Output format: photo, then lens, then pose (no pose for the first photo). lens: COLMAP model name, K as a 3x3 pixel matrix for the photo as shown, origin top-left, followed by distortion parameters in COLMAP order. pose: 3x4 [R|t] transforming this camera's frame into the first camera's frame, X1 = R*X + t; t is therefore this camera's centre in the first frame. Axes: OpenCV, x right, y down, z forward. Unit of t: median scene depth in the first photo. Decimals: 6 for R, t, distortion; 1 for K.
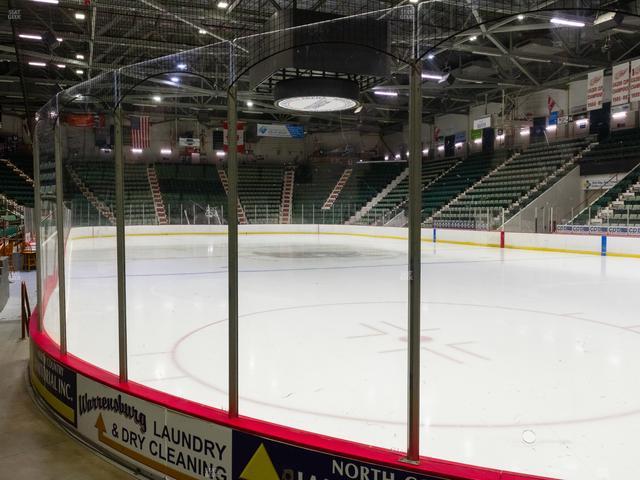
lens RADIAL K [[574.2, 0, 318.0], [0, 574.2, 249.6], [0, 0, 1]] dist [-0.011828, 0.010281]
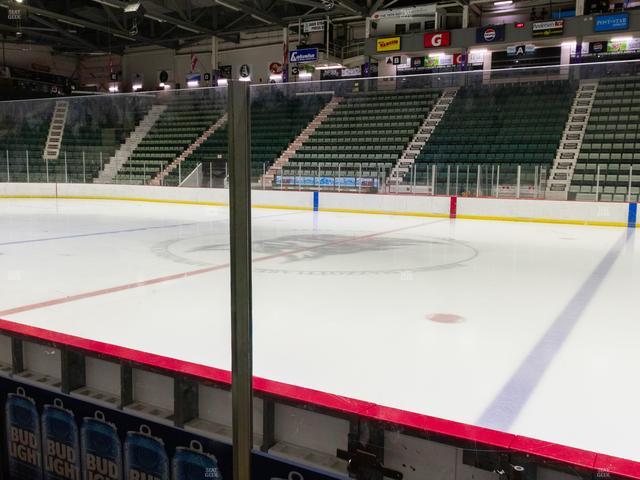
lens RADIAL K [[604.1, 0, 320.0], [0, 604.1, 240.0], [0, 0, 1]] dist [0.009556, -0.013868]
pose [[0.785812, -0.057868, 0.615753, -0.235719], [0.022863, 0.997651, 0.064580, -0.022582], [-0.618043, -0.036670, 0.785289, 0.367393]]
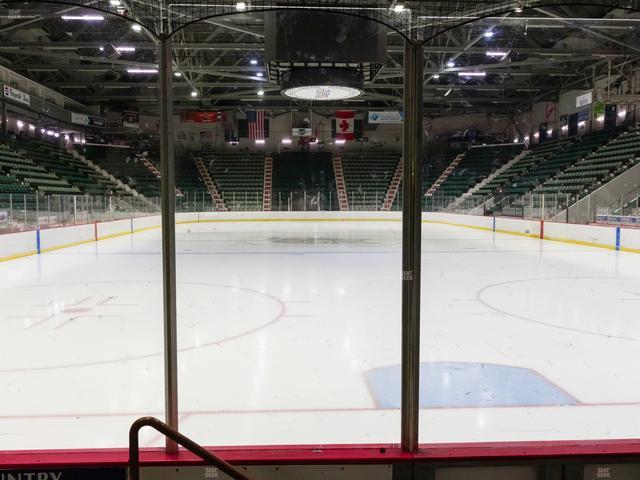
lens RADIAL K [[574.2, 0, 318.0], [0, 574.2, 249.6], [0, 0, 1]] dist [-0.011828, 0.010281]
pose [[0.943909, 0.029141, -0.328917, 0.218704], [-0.021305, 0.999397, 0.027404, -0.002541], [0.329518, -0.018859, 0.943961, 0.019209]]
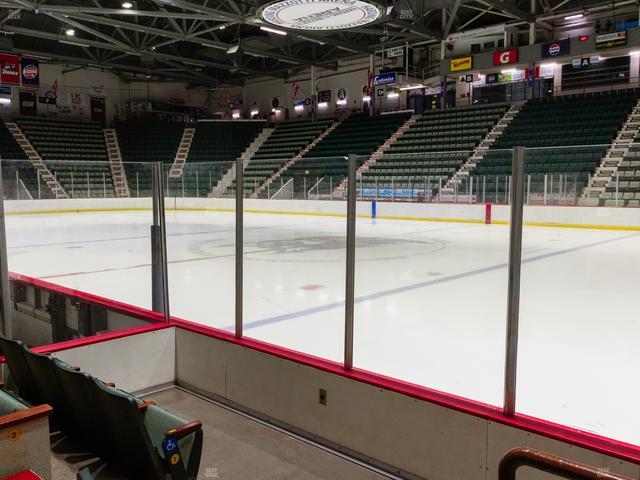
lens RADIAL K [[588.0, 0, 320.0], [0, 588.0, 240.0], [0, 0, 1]] dist [0.011488, -0.009963]
pose [[0.910705, -0.043521, 0.410758, -0.190113], [0.029758, 0.998763, 0.039845, -0.015736], [-0.411984, -0.024064, 0.910873, 0.249439]]
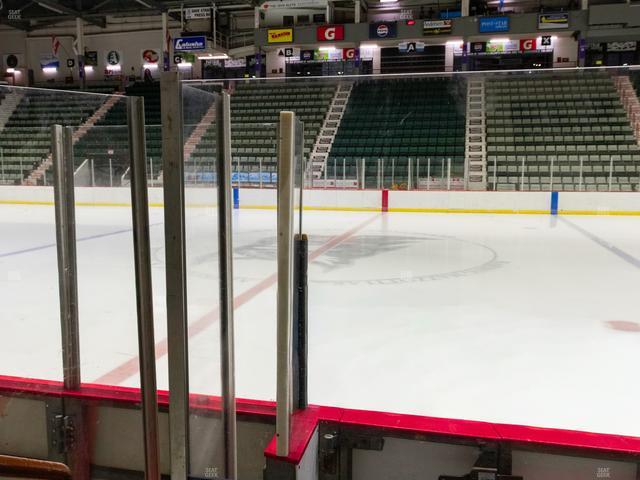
lens RADIAL K [[588.0, 0, 320.0], [0, 588.0, 240.0], [0, 0, 1]] dist [0.011488, -0.009963]
pose [[0.580692, -0.100232, 0.807930, -0.275145], [0.049022, 0.994896, 0.088193, -0.028987], [-0.812646, -0.011607, 0.582642, 0.470204]]
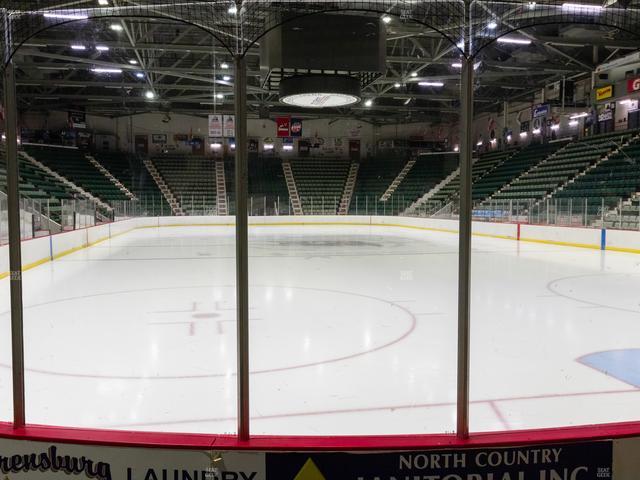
lens RADIAL K [[571.3, 0, 320.3], [0, 571.3, 246.7], [0, 0, 1]] dist [0.013161, -0.008161]
pose [[0.981791, 0.015702, -0.189316, 0.132874], [-0.013627, 0.999832, 0.012261, -0.000111], [0.189476, -0.009458, 0.981840, -0.014254]]
